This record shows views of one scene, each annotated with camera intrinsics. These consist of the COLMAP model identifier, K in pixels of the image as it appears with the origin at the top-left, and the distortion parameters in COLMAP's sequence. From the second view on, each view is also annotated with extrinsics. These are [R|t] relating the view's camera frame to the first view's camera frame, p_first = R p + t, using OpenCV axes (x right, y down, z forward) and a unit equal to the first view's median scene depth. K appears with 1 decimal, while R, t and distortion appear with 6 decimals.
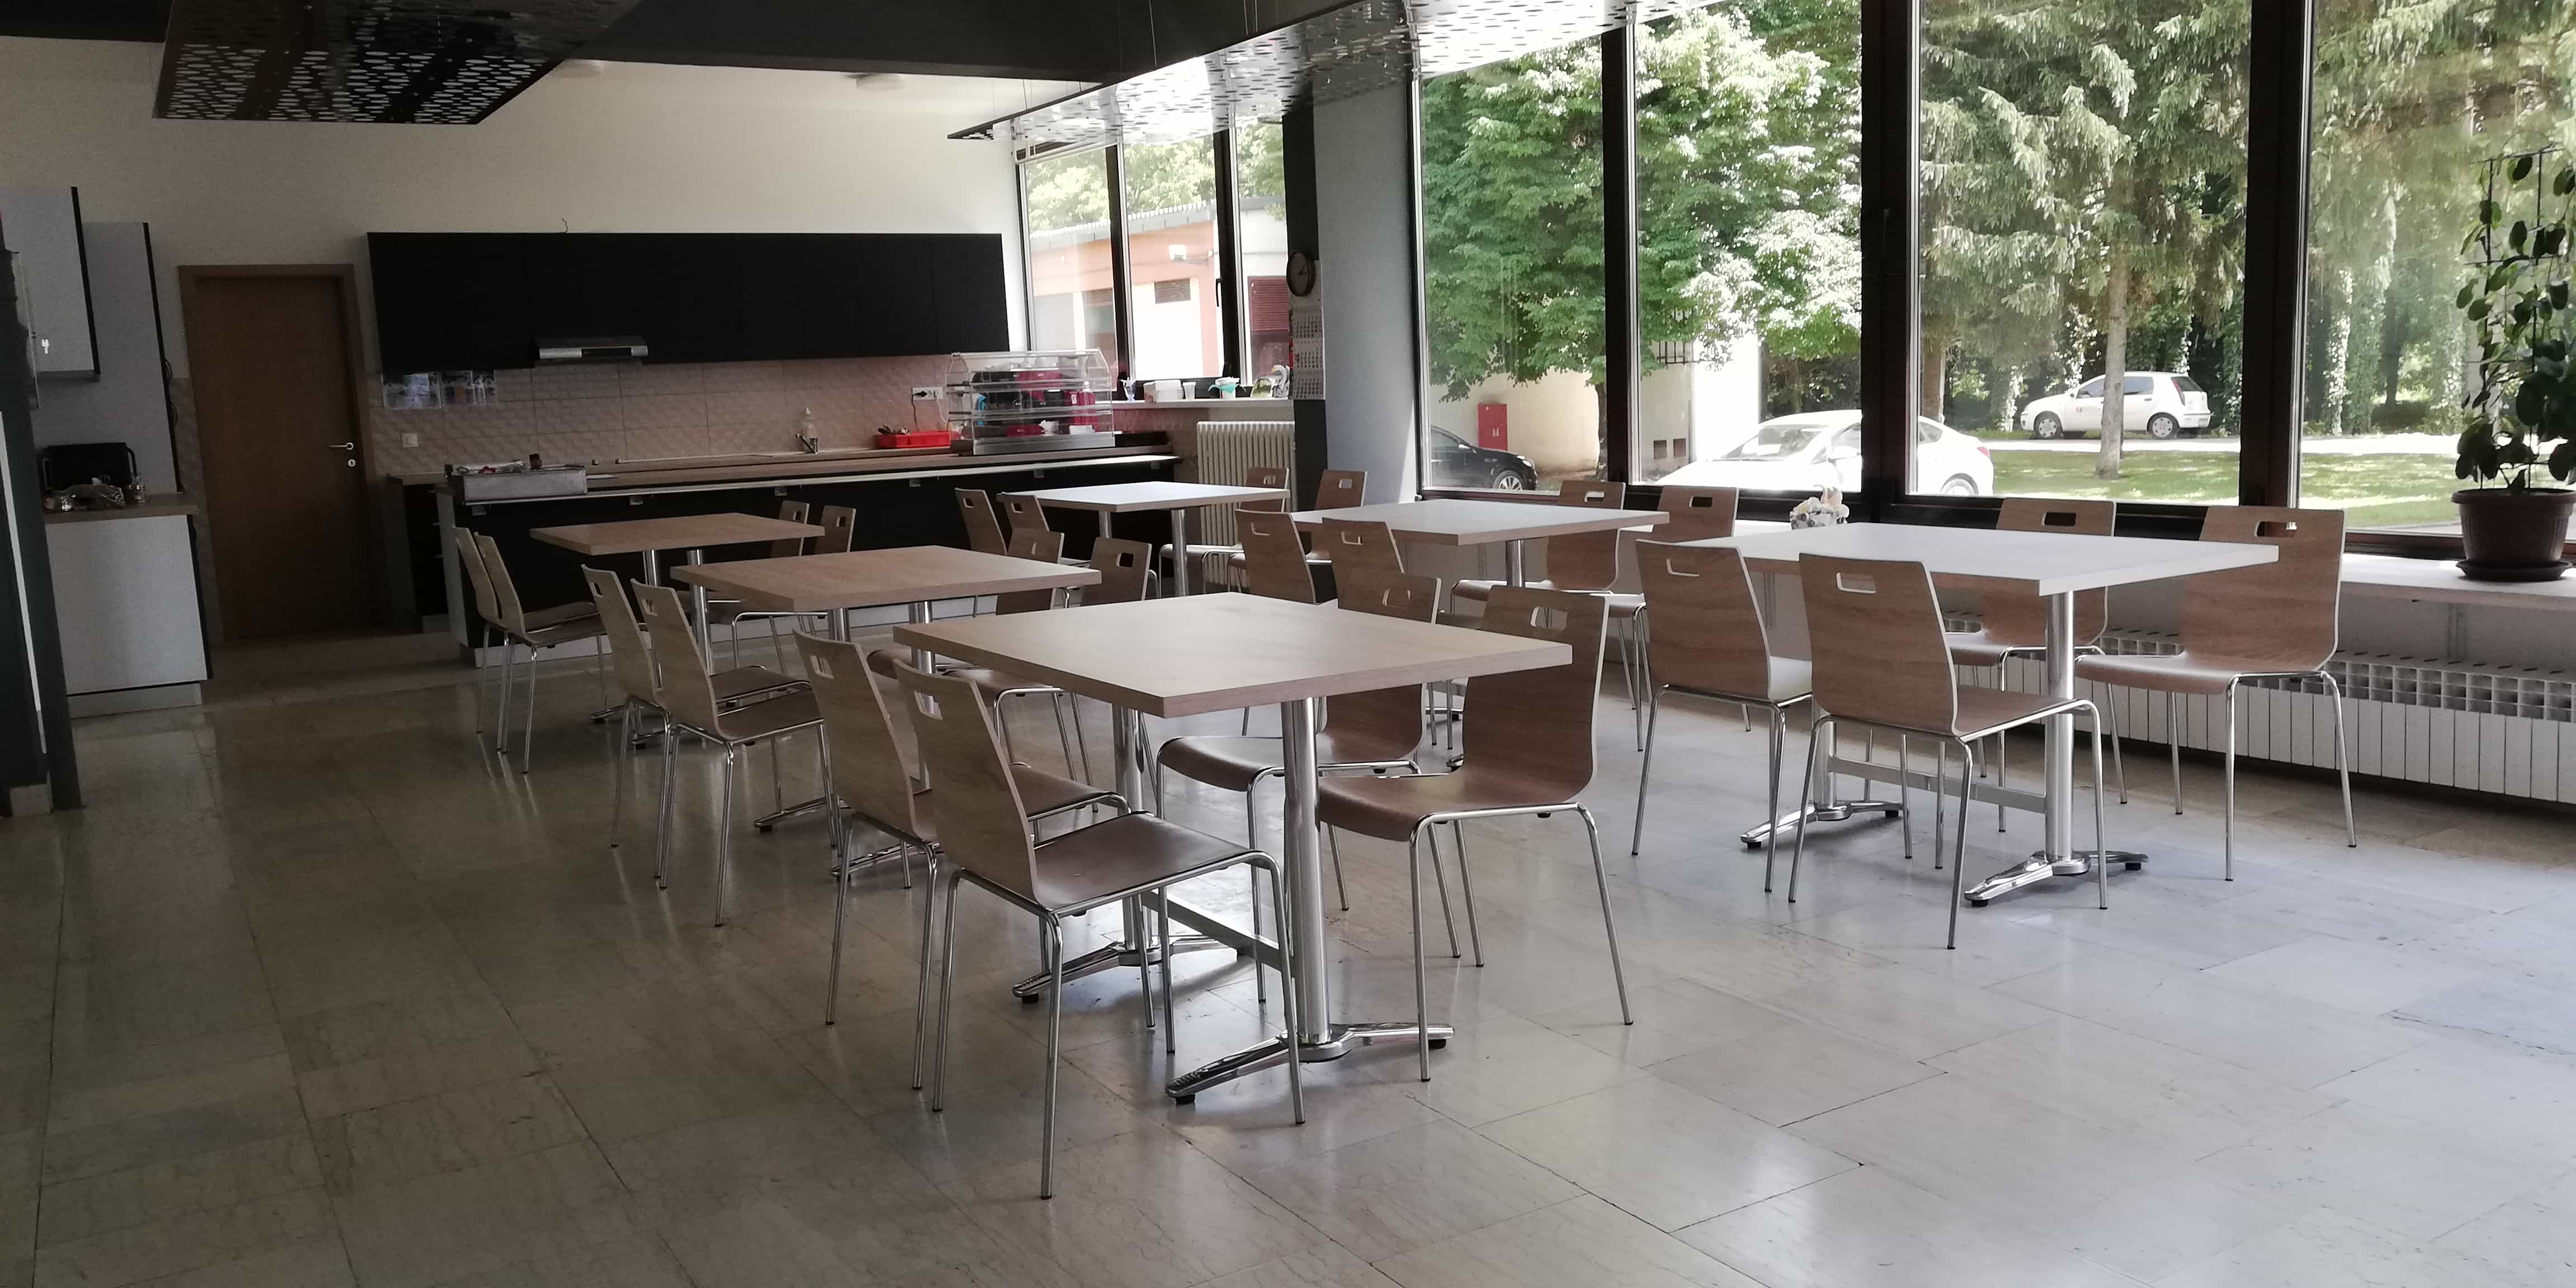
lens RADIAL K [[1937.2, 0, 1291.0], [0, 1937.2, 640.9], [0, 0, 1]] dist [0.051850, -0.072785]
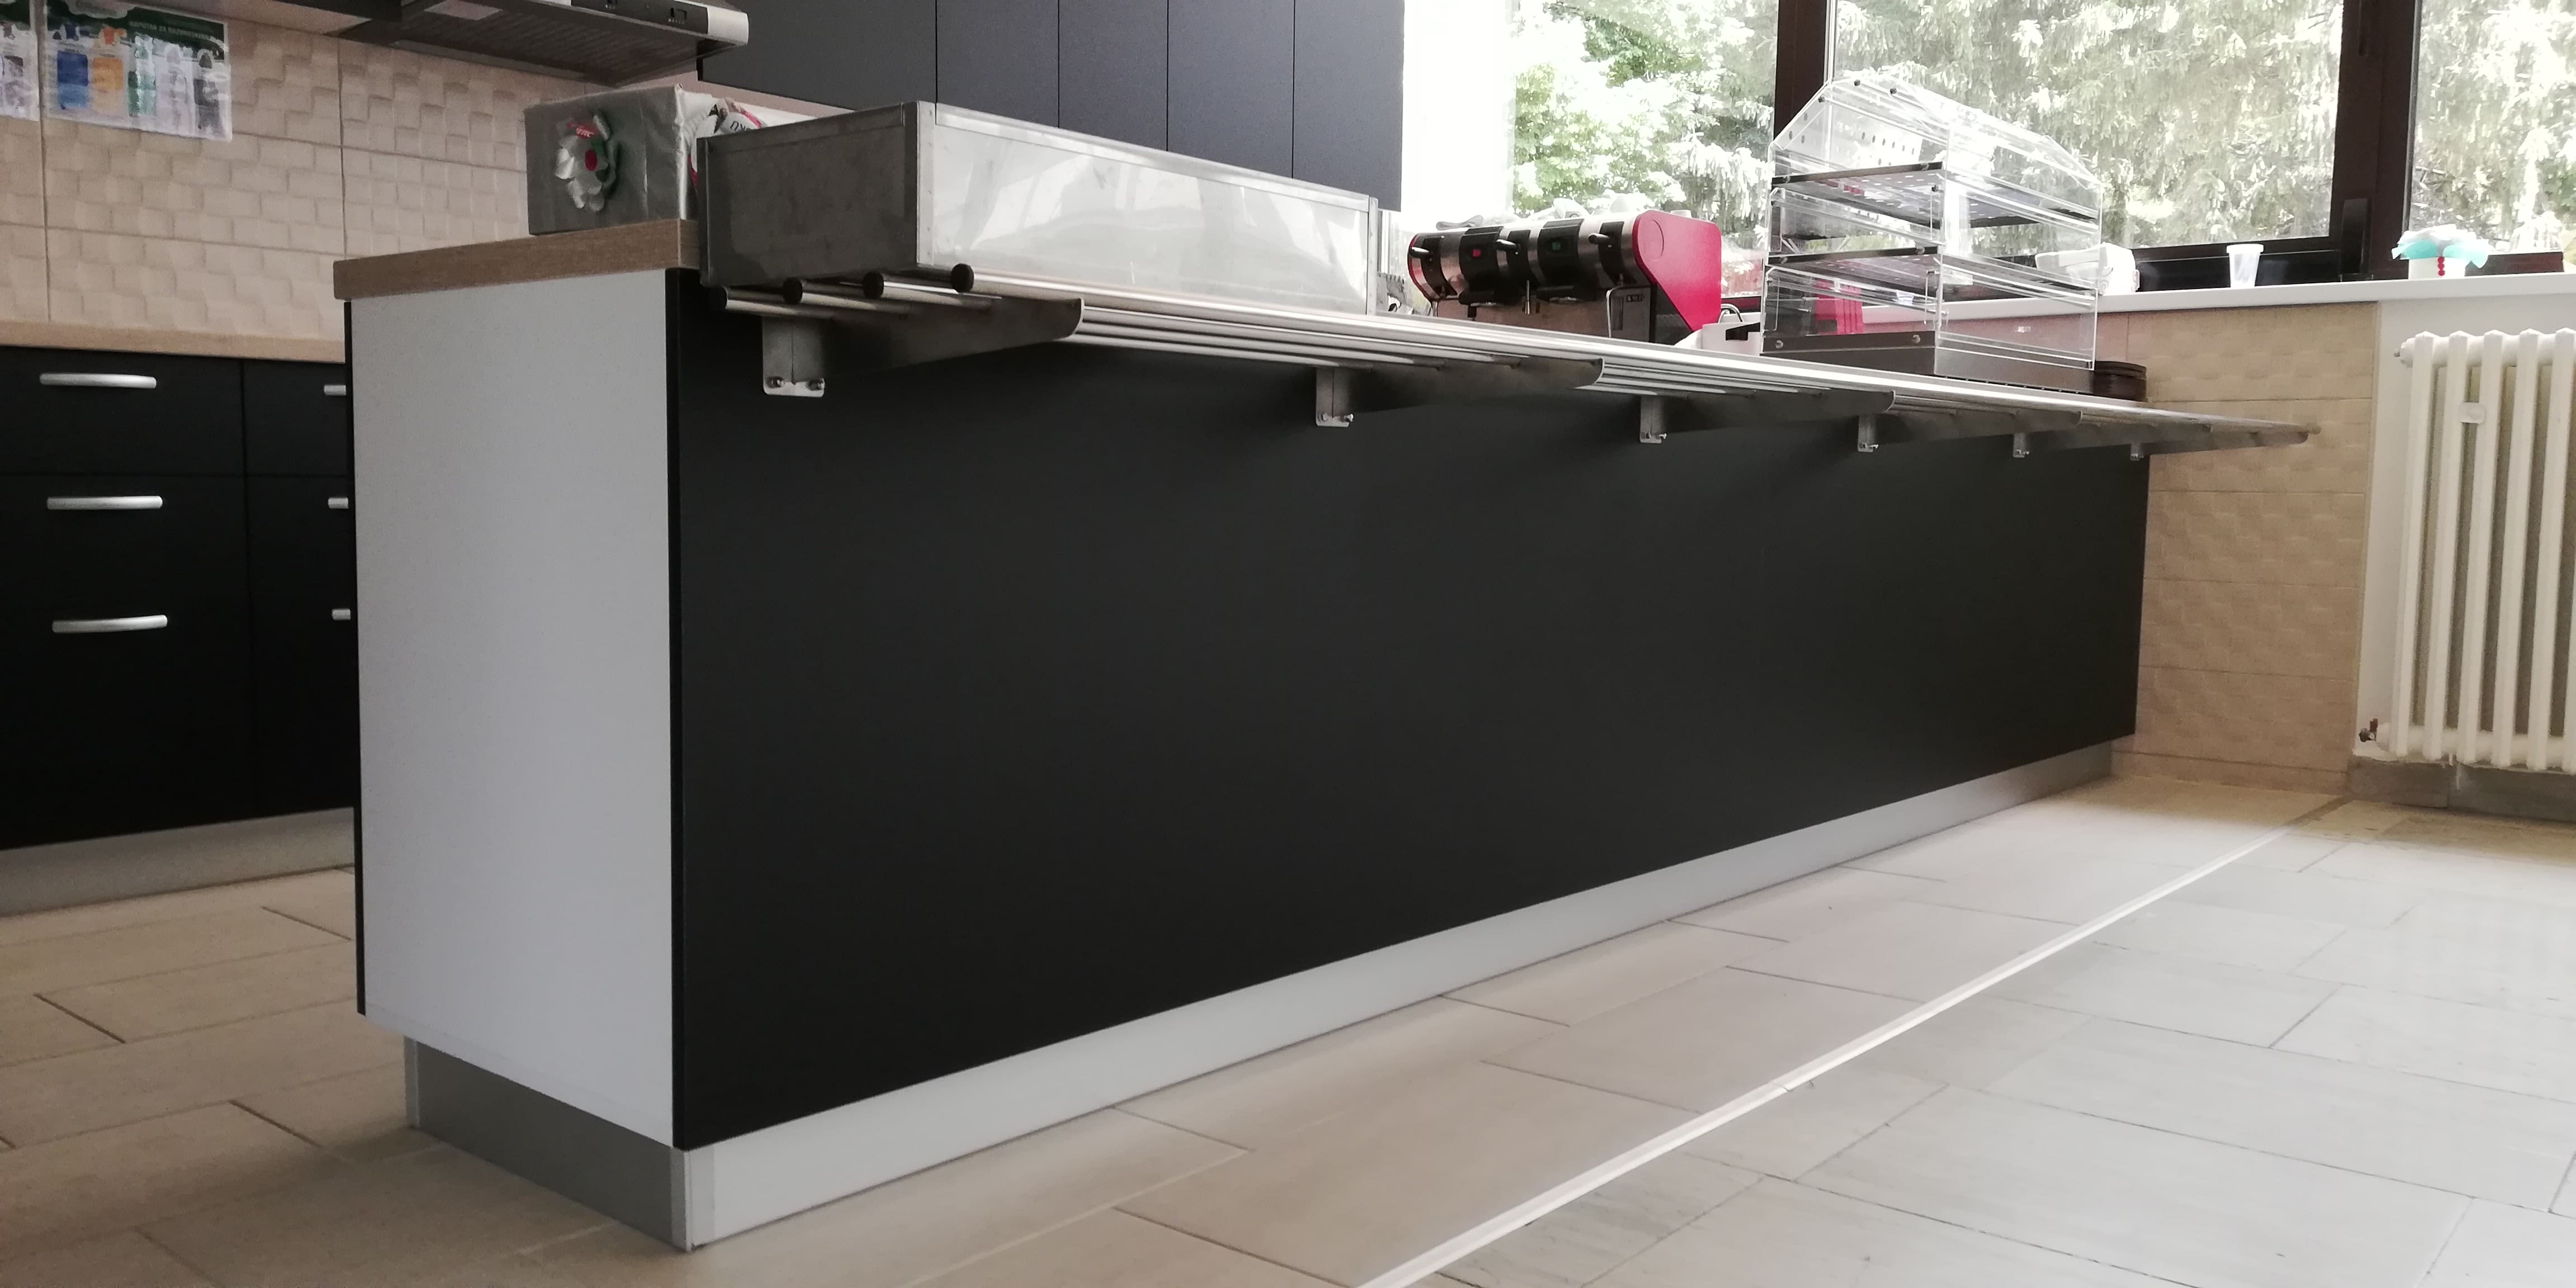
lens RADIAL K [[1937.2, 0, 1316.1], [0, 1937.2, 661.5], [0, 0, 1]] dist [0.051850, -0.072785]
pose [[0.940285, 0.024328, 0.339517, -0.146060], [-0.007039, 0.998619, -0.052062, -0.010189], [-0.340315, 0.046564, 0.939158, 0.275801]]
